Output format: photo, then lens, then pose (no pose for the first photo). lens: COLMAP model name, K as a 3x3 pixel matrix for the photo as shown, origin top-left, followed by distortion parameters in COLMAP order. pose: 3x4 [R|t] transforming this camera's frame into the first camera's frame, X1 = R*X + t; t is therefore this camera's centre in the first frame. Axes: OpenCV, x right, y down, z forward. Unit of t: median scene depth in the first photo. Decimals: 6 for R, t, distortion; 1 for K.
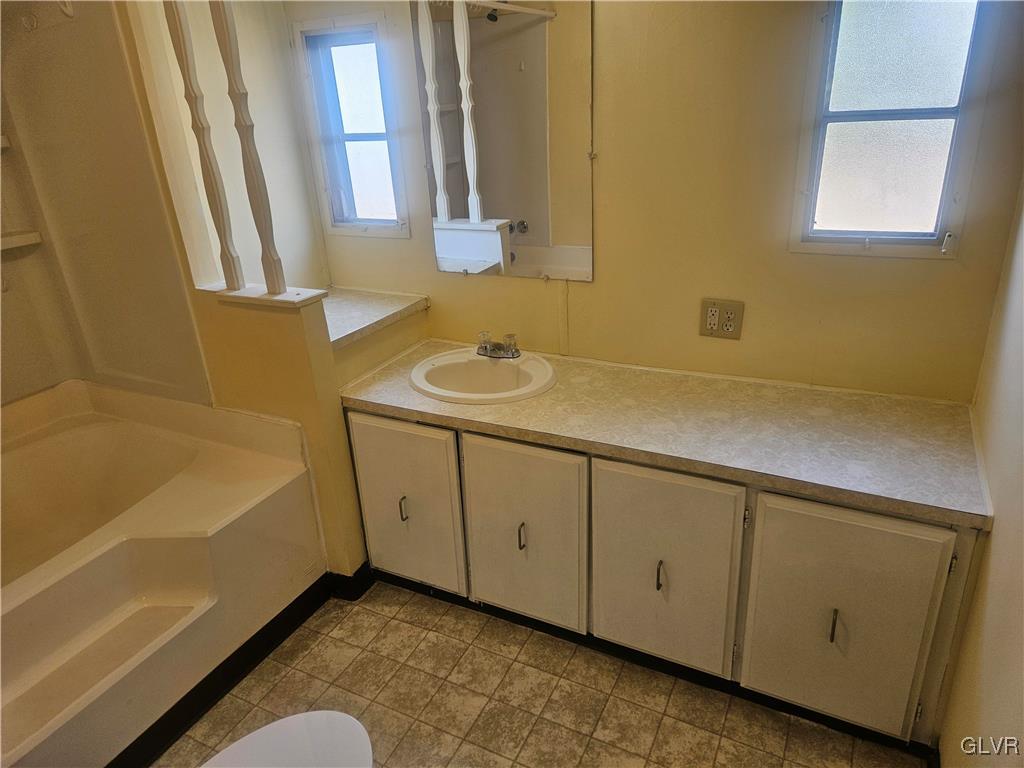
lens RADIAL K [[686.0, 0, 509.0], [0, 686.0, 391.1], [0, 0, 1]] dist [0.066305, -0.049844]
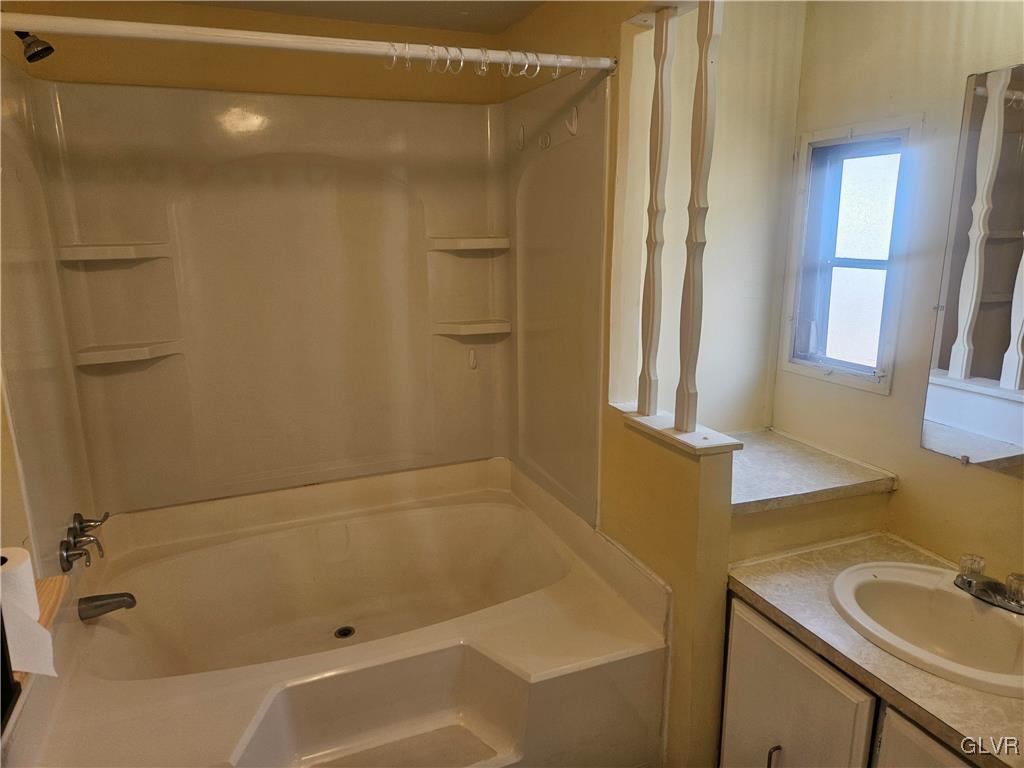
lens RADIAL K [[686.0, 0, 505.6], [0, 686.0, 376.4], [0, 0, 1]] dist [0.066305, -0.049844]
pose [[0.753916, 0.191527, -0.628433, 0.014204], [-0.294036, 0.953777, -0.062065, -0.078728], [0.587498, 0.231574, 0.775383, 0.182838]]
